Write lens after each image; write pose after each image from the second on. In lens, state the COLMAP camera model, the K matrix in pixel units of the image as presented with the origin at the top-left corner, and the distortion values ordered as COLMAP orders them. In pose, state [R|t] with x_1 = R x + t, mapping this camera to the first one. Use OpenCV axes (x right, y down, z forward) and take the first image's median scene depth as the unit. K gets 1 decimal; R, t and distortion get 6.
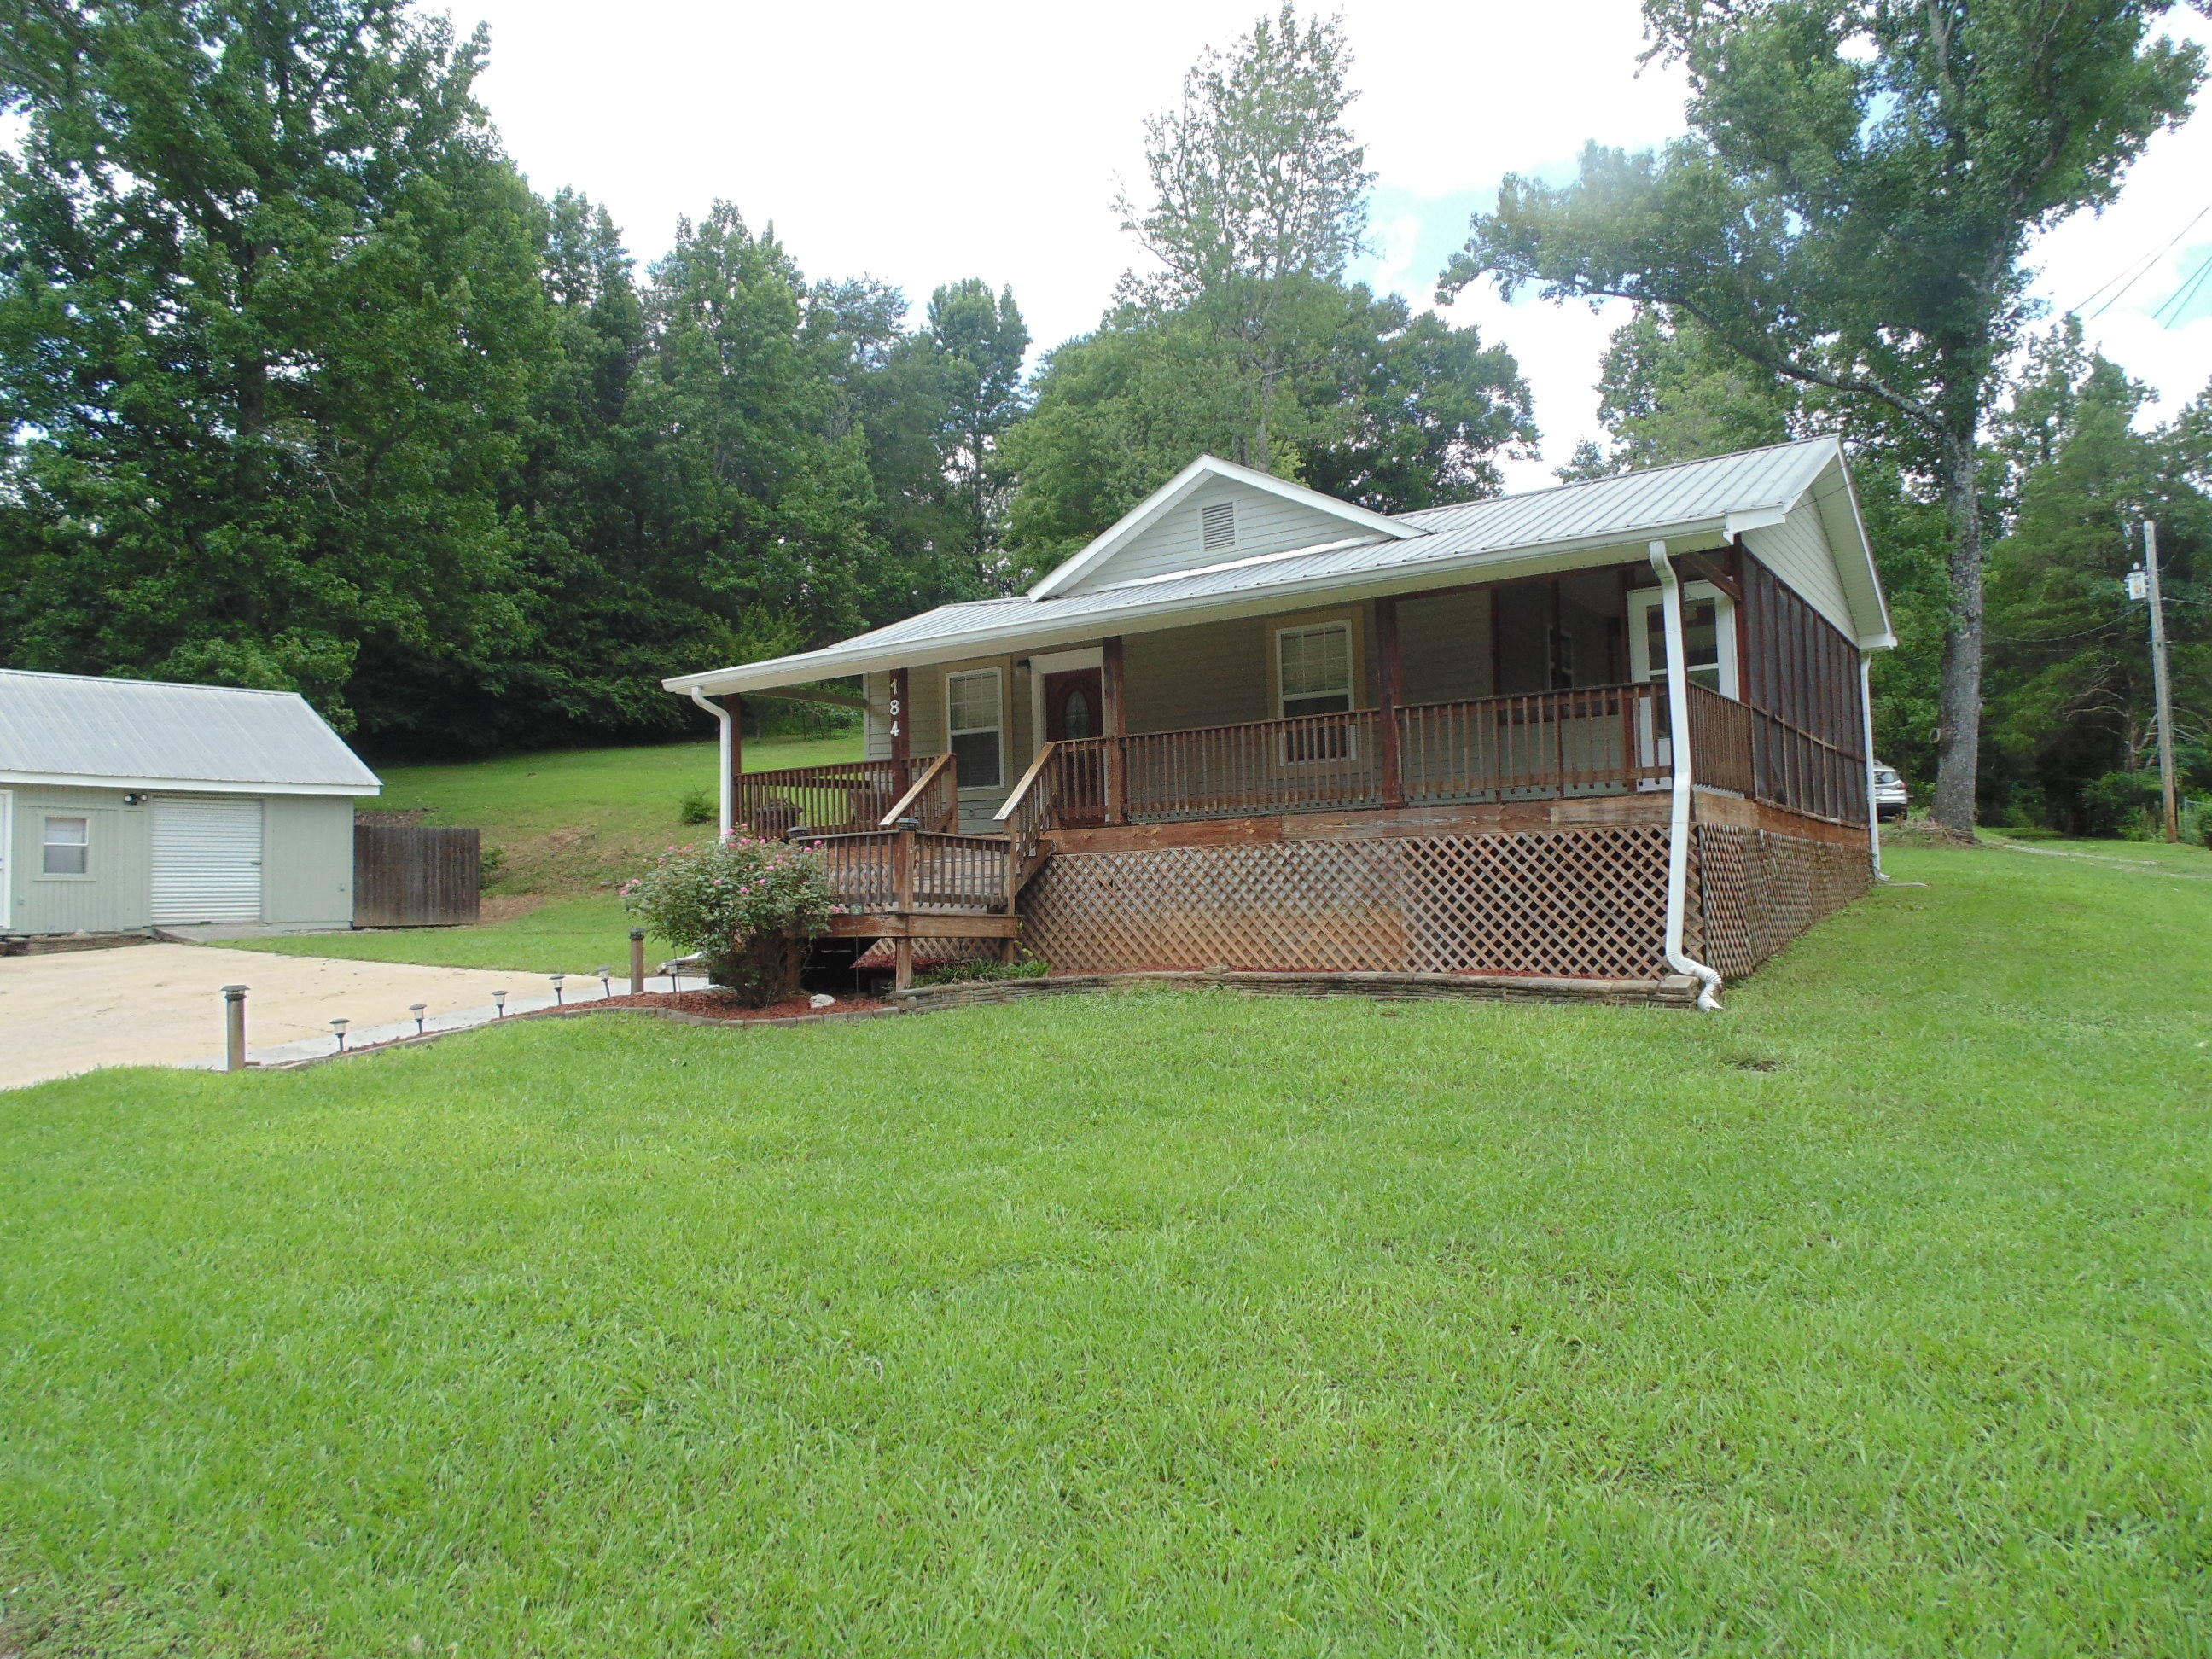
lens RADIAL K [[1447.3, 0, 1121.4], [0, 1447.3, 824.2], [0, 0, 1]] dist [-0.018027, -0.003776]
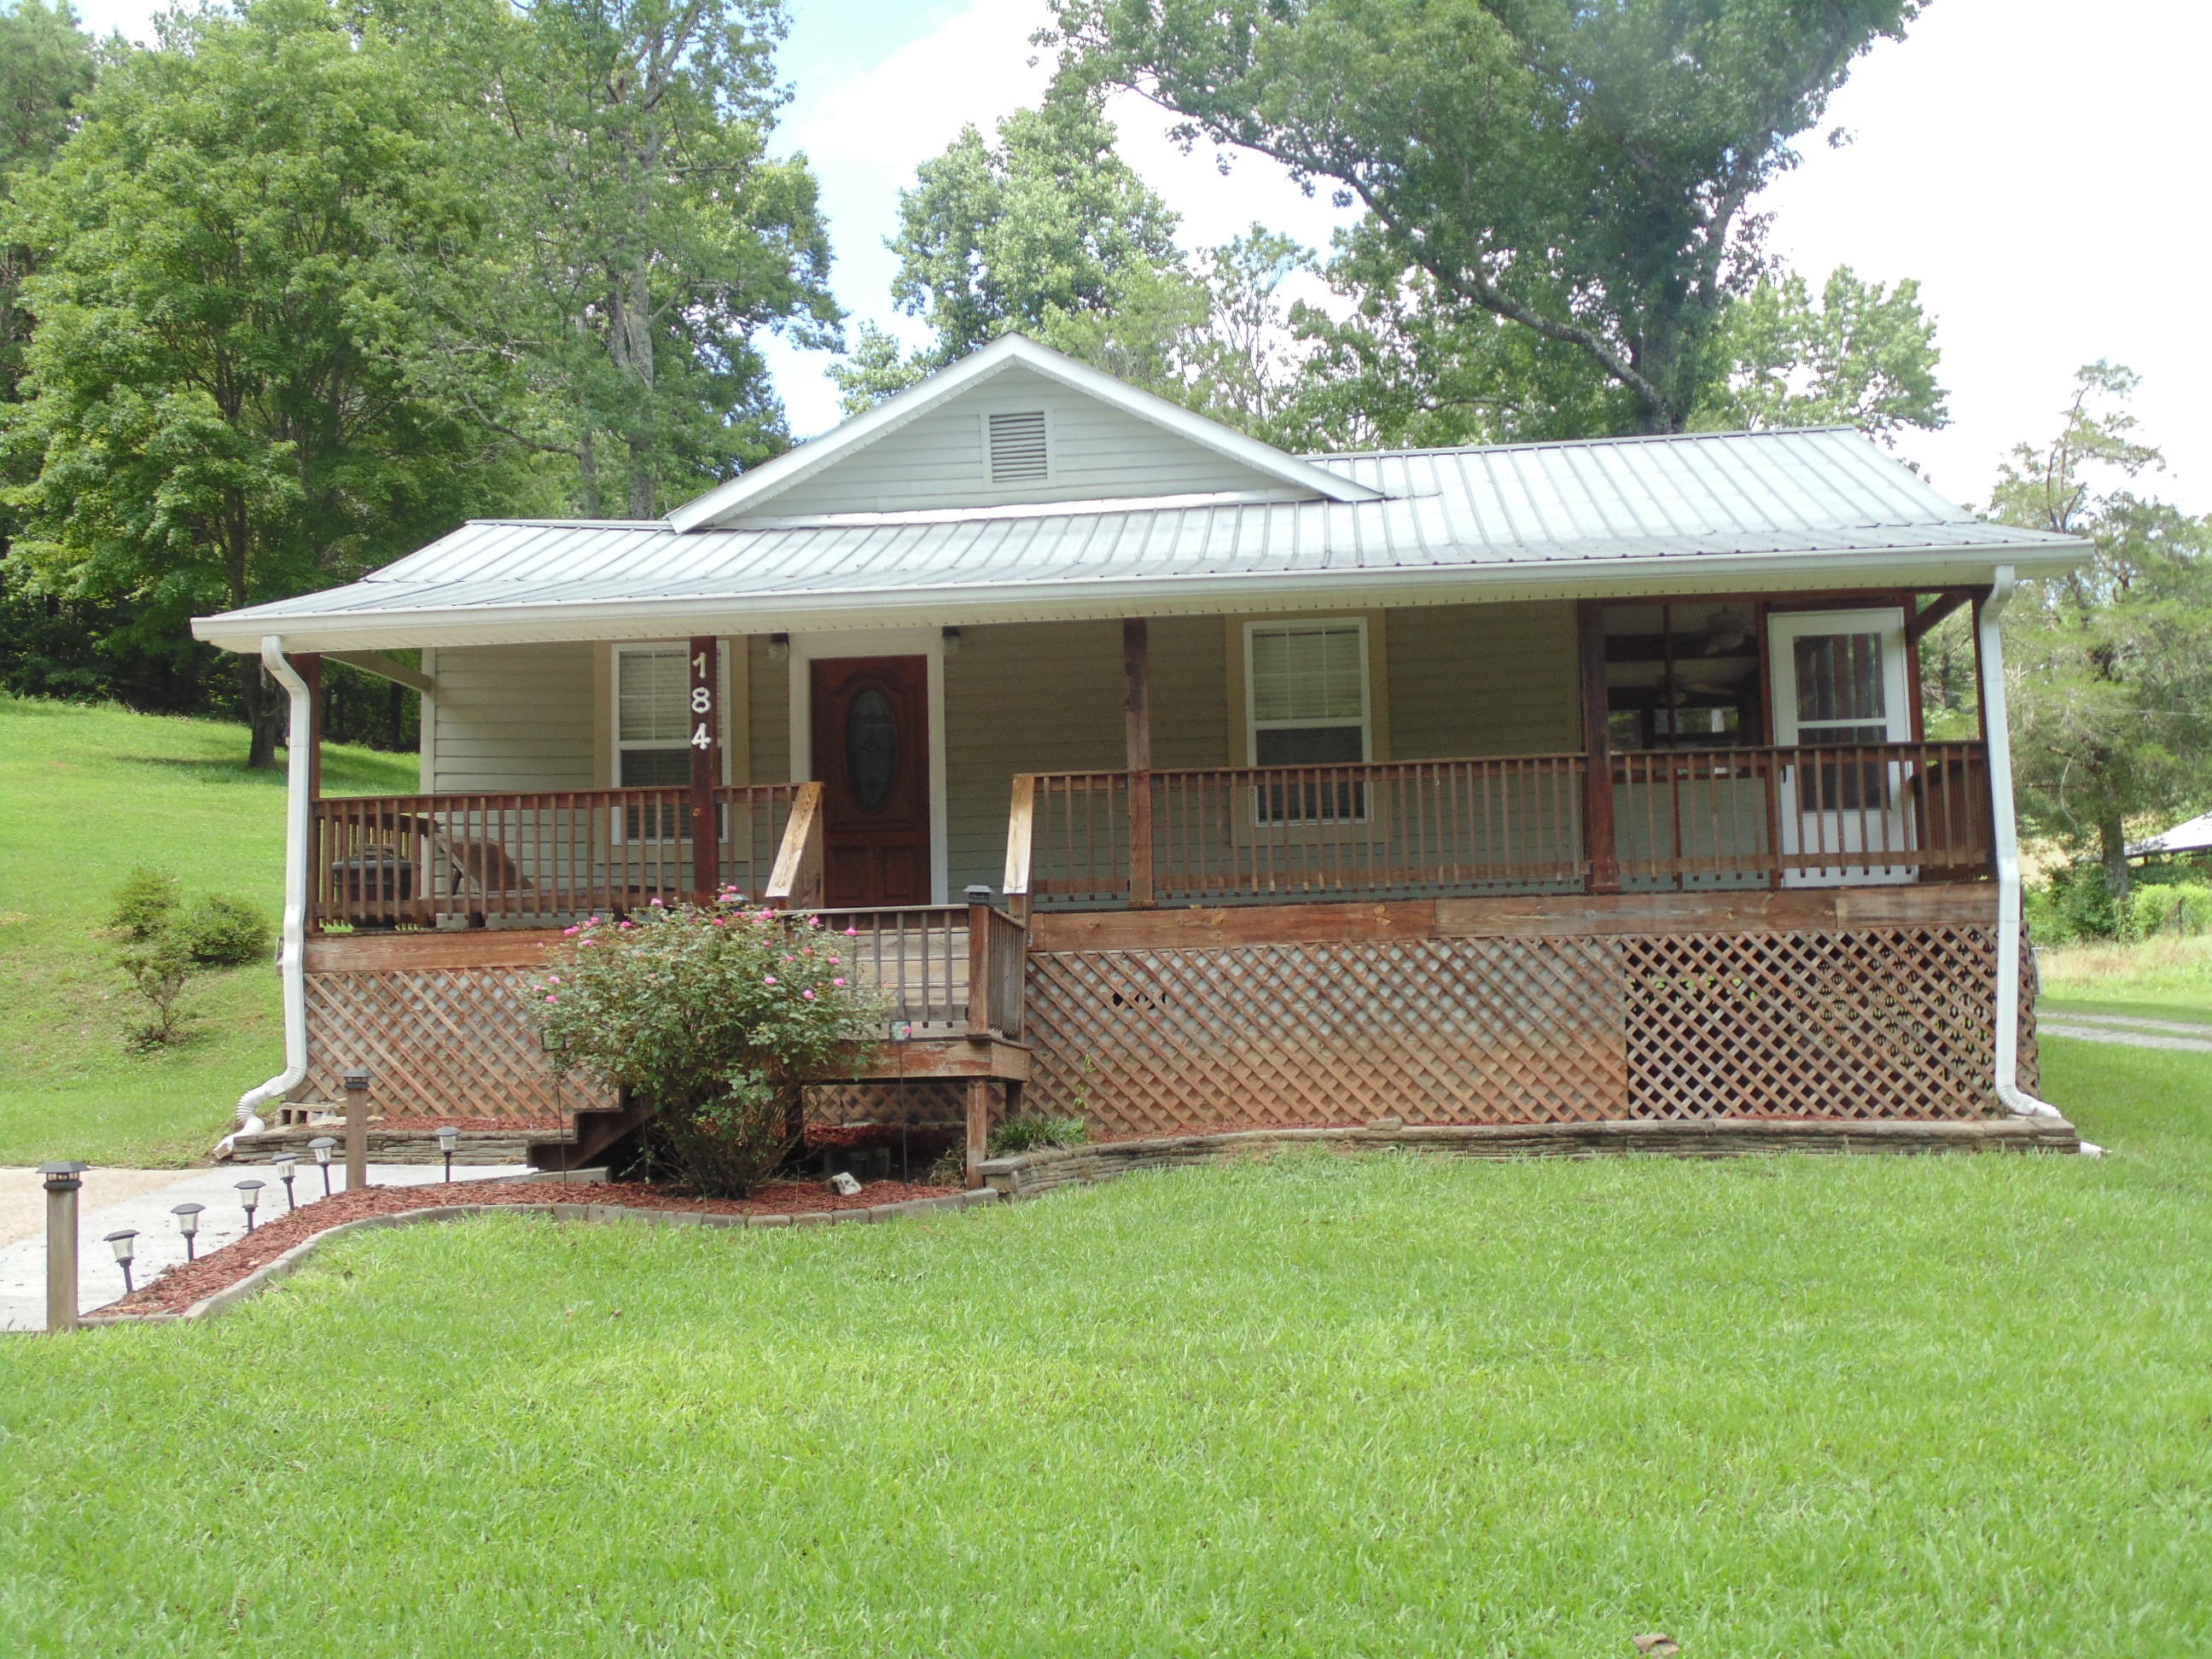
lens RADIAL K [[2492.2, 0, 1104.2], [0, 2492.2, 825.6], [0, 0, 1]] dist [-0.019495, 0.000000]
pose [[0.885298, 0.043380, 0.462996, -0.580749], [-0.022418, 0.998463, -0.050684, 0.022760], [-0.464483, 0.034491, 0.884910, 0.023786]]
